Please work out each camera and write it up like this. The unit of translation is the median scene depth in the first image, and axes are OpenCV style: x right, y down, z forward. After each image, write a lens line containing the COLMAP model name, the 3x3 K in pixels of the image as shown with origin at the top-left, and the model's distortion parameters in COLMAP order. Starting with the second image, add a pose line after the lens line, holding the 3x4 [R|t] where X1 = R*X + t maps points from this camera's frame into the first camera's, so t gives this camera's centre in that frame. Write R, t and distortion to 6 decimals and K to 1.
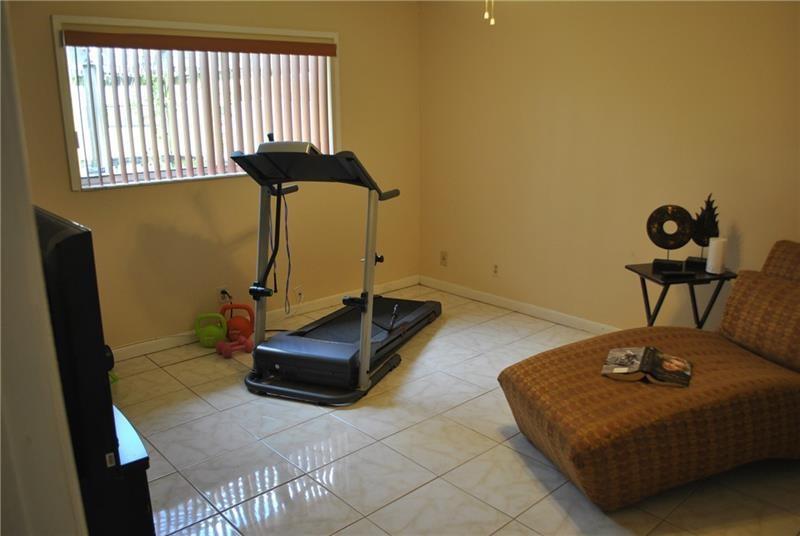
lens RADIAL K [[634.1, 0, 398.1], [0, 634.1, 268.7], [0, 0, 1]] dist [-0.085068, 0.013915]
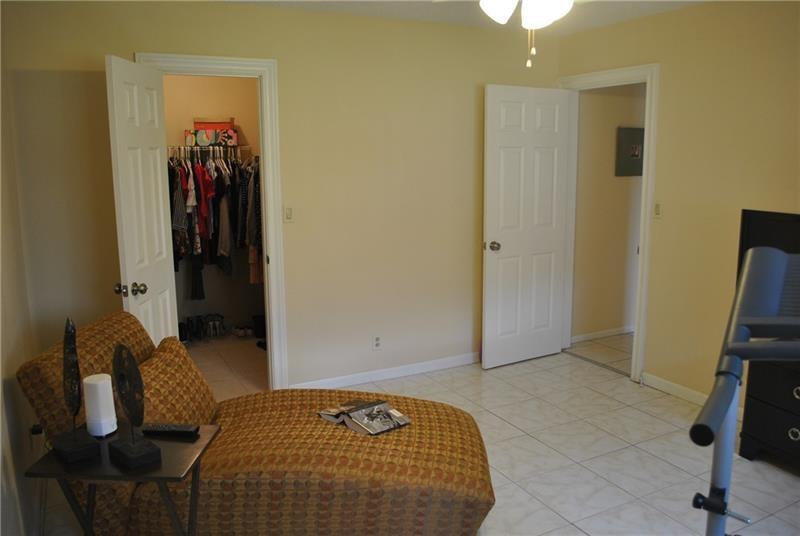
lens RADIAL K [[634.1, 0, 400.1], [0, 634.1, 268.5], [0, 0, 1]] dist [-0.085068, 0.013915]
pose [[-0.972155, -0.026986, 0.232782, 0.113498], [0.068436, 0.917350, 0.392155, -0.455914], [-0.224125, 0.397166, -0.889959, 1.806447]]
